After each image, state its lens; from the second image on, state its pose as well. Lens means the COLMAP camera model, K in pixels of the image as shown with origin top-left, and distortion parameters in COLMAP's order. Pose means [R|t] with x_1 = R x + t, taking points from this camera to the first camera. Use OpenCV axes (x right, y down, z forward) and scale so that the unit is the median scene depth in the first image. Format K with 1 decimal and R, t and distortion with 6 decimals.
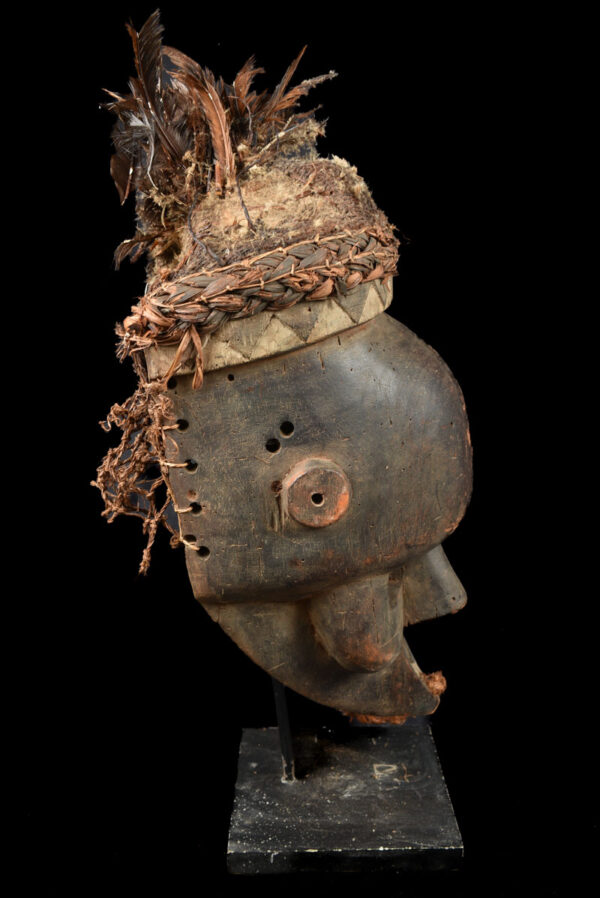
lens RADIAL K [[834.2, 0, 300.0], [0, 834.2, 449.0], [0, 0, 1]] dist [-0.055211, -0.004233]
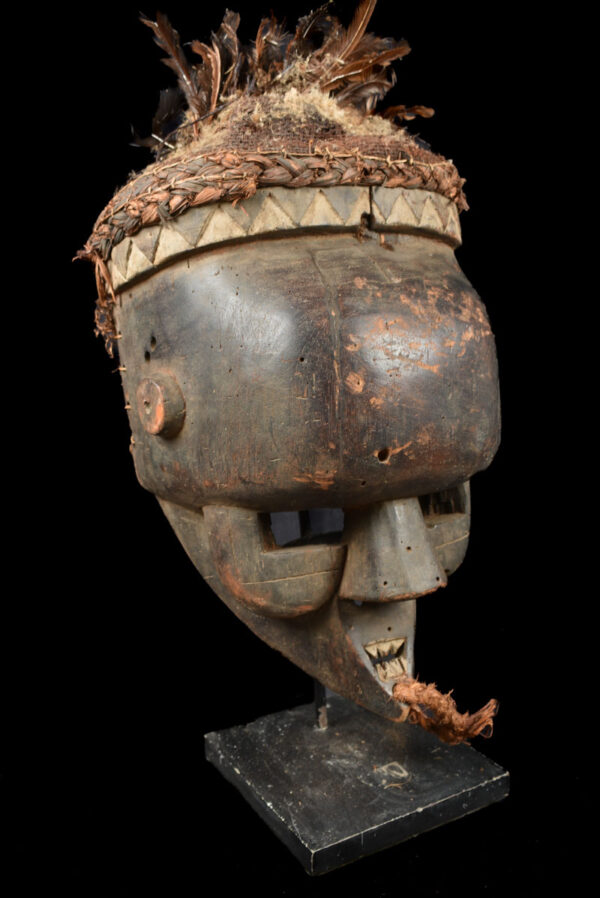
lens RADIAL K [[834.2, 0, 300.0], [0, 834.2, 449.0], [0, 0, 1]] dist [-0.055211, -0.004233]
pose [[0.510506, 0.157027, -0.845415, 1.019046], [-0.175434, 0.981525, 0.076371, -0.004251], [0.841788, 0.109326, 0.528622, 0.568023]]
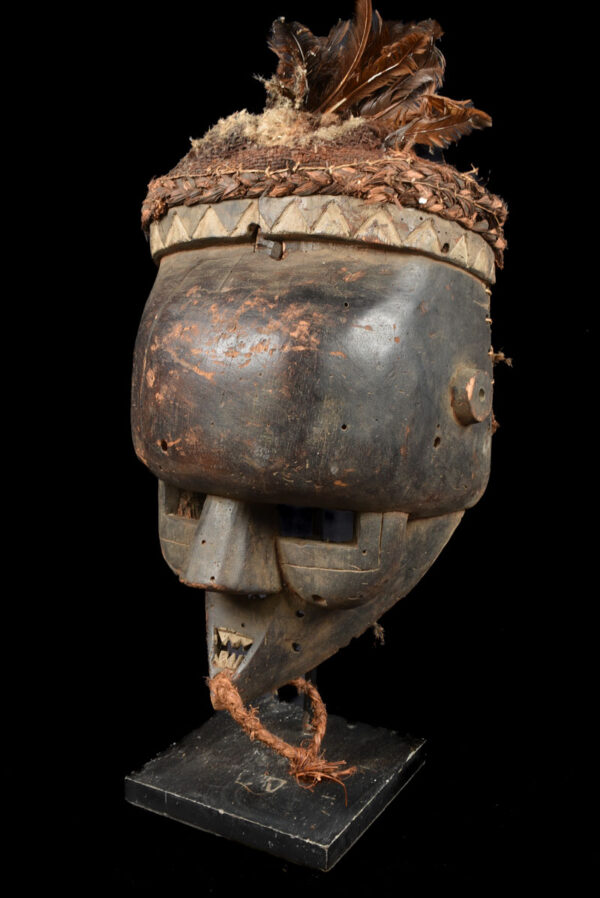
lens RADIAL K [[953.3, 0, 300.0], [0, 953.3, 449.0], [0, 0, 1]] dist [-0.051130, -0.002276]
pose [[-0.506533, 0.167592, -0.845776, 1.210502], [-0.191269, 0.934647, 0.299753, -0.344727], [0.840738, 0.313606, -0.441374, 1.872778]]
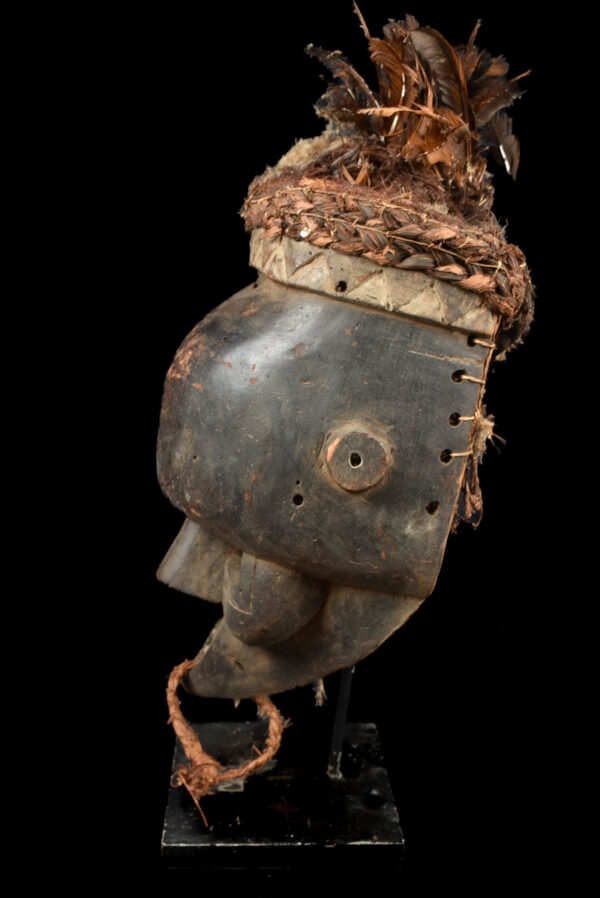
lens RADIAL K [[906.9, 0, 300.0], [0, 906.9, 449.0], [0, 0, 1]] dist [-0.055530, -0.001200]
pose [[-0.998749, -0.013397, -0.048183, 0.110653], [-0.032580, 0.905245, 0.423639, -0.524746], [0.037942, 0.424678, -0.904549, 2.420235]]
